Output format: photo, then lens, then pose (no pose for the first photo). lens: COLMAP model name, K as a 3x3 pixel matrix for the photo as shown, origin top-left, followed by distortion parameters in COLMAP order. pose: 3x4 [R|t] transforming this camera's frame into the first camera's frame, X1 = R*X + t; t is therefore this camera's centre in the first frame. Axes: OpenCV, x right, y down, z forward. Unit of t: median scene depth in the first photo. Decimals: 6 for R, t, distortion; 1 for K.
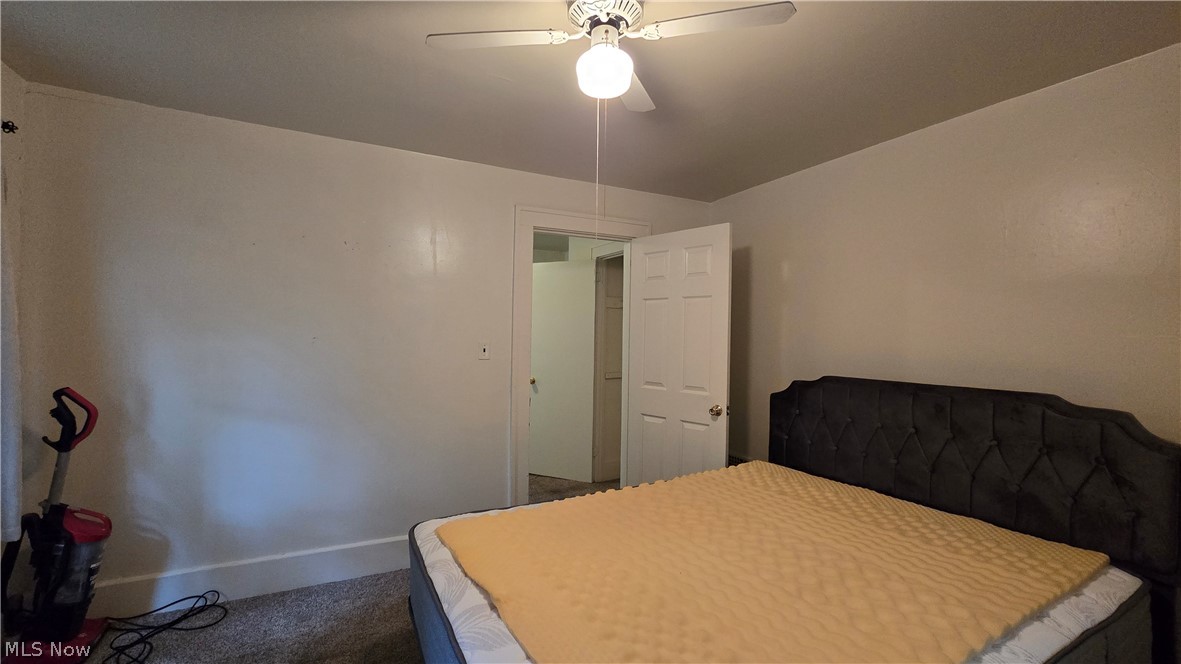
lens RADIAL K [[483.9, 0, 588.0], [0, 483.9, 334.2], [0, 0, 1]] dist [-0.001021, 0.000269]
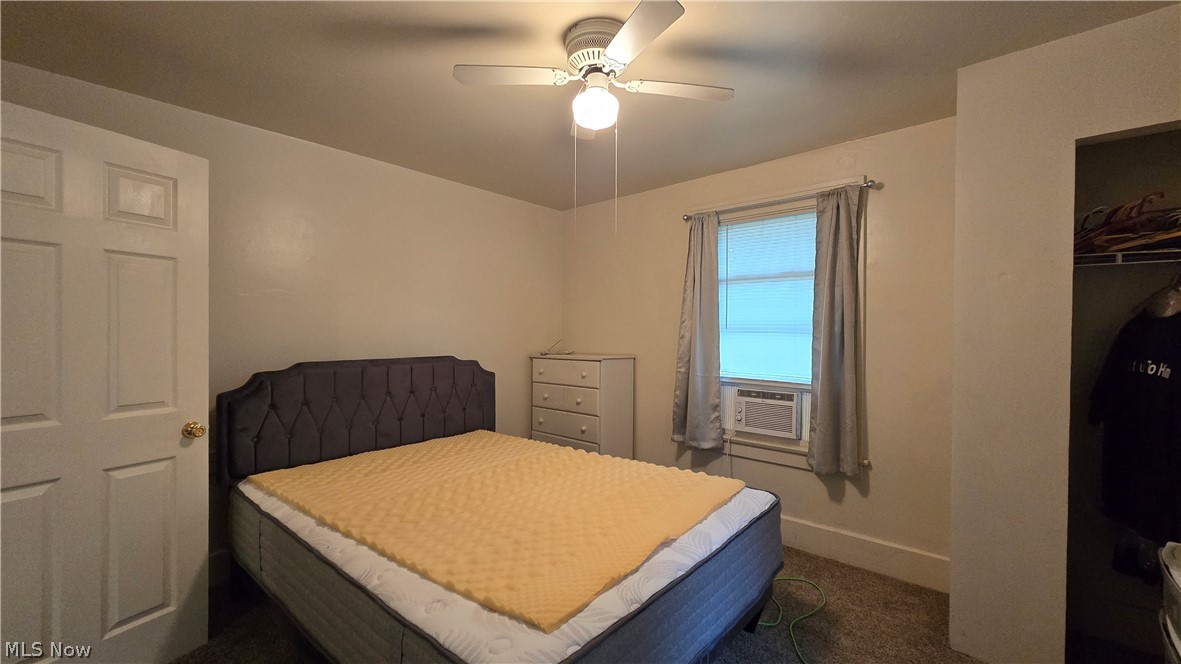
lens RADIAL K [[483.9, 0, 588.0], [0, 483.9, 334.2], [0, 0, 1]] dist [-0.001021, 0.000269]
pose [[-0.348000, -0.018813, 0.937306, -0.616701], [-0.008203, 0.999821, 0.017022, 0.008225], [-0.937459, -0.001765, -0.348092, 0.792567]]
